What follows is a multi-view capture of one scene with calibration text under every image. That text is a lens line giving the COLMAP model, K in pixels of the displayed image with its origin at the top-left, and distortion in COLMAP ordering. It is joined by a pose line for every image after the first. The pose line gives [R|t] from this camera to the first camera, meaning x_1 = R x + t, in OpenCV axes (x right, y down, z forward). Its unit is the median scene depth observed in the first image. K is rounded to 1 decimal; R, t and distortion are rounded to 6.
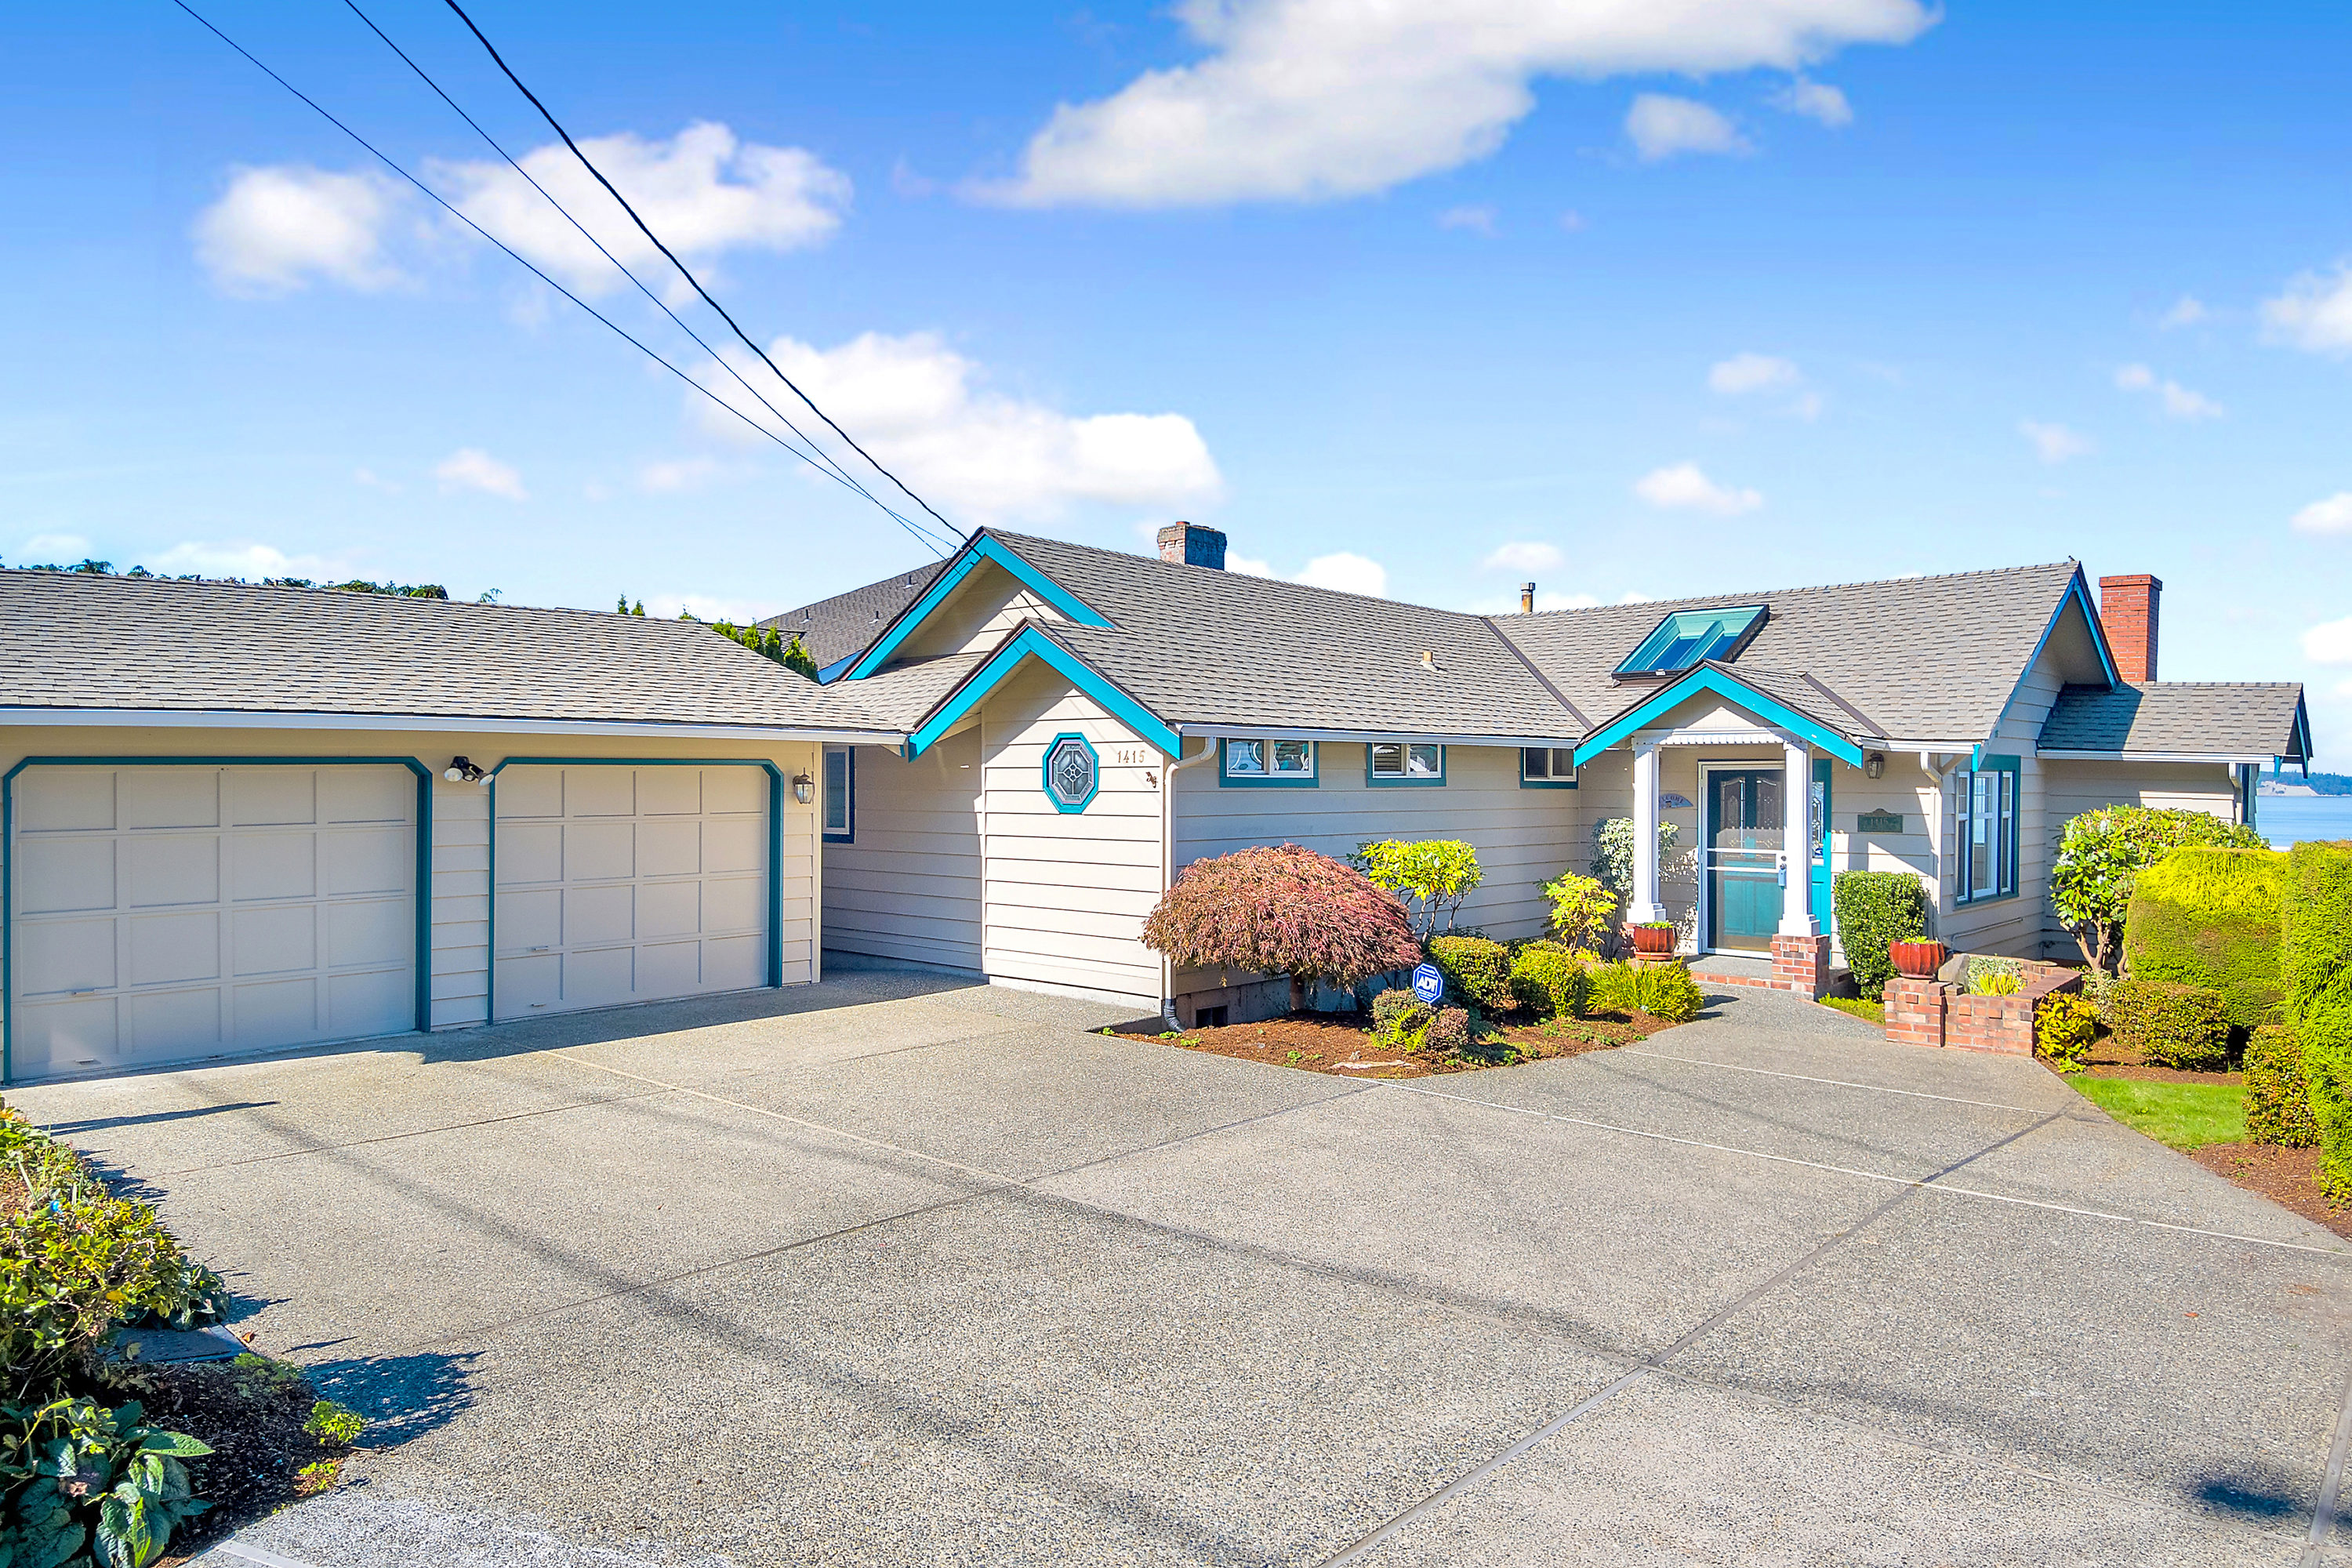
lens RADIAL K [[1464.5, 0, 1176.0], [0, 1464.5, 784.0], [0, 0, 1]] dist [0.053279, 0.000170]
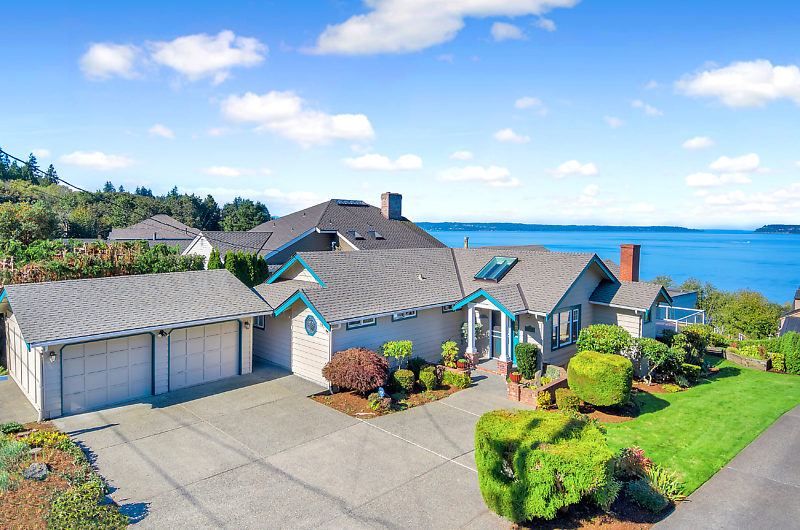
lens RADIAL K [[503.1, 0, 399.6], [0, 503.1, 225.2], [0, 0, 1]] dist [0.034752, -0.004167]
pose [[0.998777, 0.004192, -0.049270, 0.211832], [-0.004252, 0.999990, -0.001126, -0.250181], [0.049264, 0.001334, 0.998785, -0.333026]]
